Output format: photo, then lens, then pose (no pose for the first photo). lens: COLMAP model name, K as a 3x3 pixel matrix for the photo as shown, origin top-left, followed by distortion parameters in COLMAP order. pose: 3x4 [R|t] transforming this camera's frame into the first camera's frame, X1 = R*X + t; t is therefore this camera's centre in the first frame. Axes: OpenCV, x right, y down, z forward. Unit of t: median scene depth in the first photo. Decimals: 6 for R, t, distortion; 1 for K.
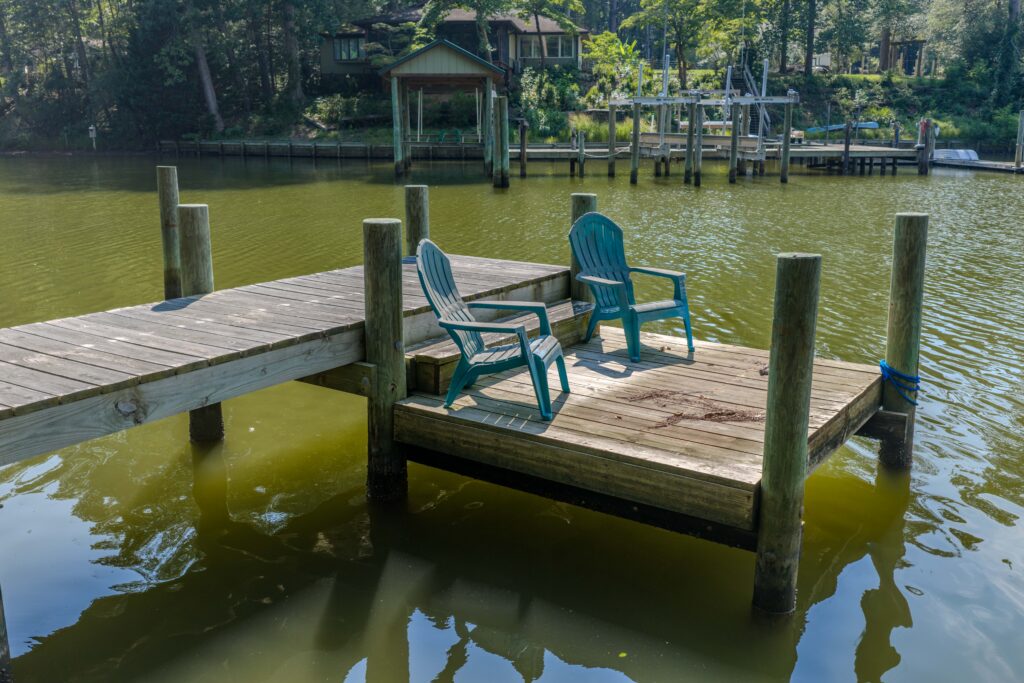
lens RADIAL K [[932.5, 0, 514.1], [0, 932.5, 306.9], [0, 0, 1]] dist [0.013069, 0.003268]
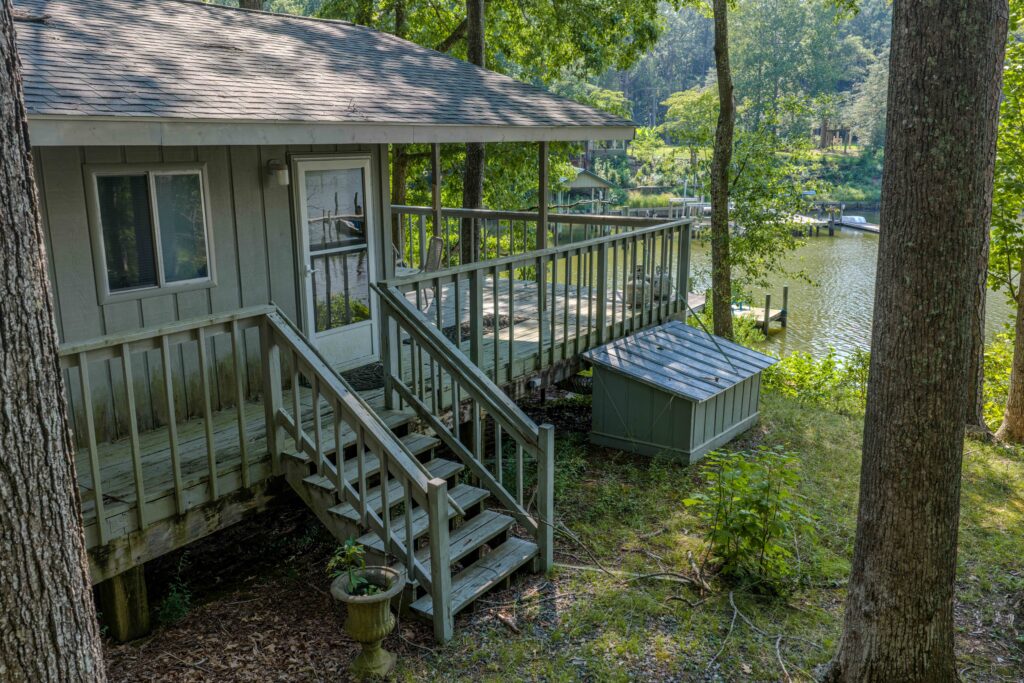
lens RADIAL K [[846.9, 0, 514.7], [0, 846.9, 339.6], [0, 0, 1]] dist [0.020180, -0.028861]
pose [[0.999924, -0.007761, 0.009548, -0.144819], [0.007442, 0.999425, 0.033088, 0.005852], [-0.009800, -0.033014, 0.999407, -0.466980]]
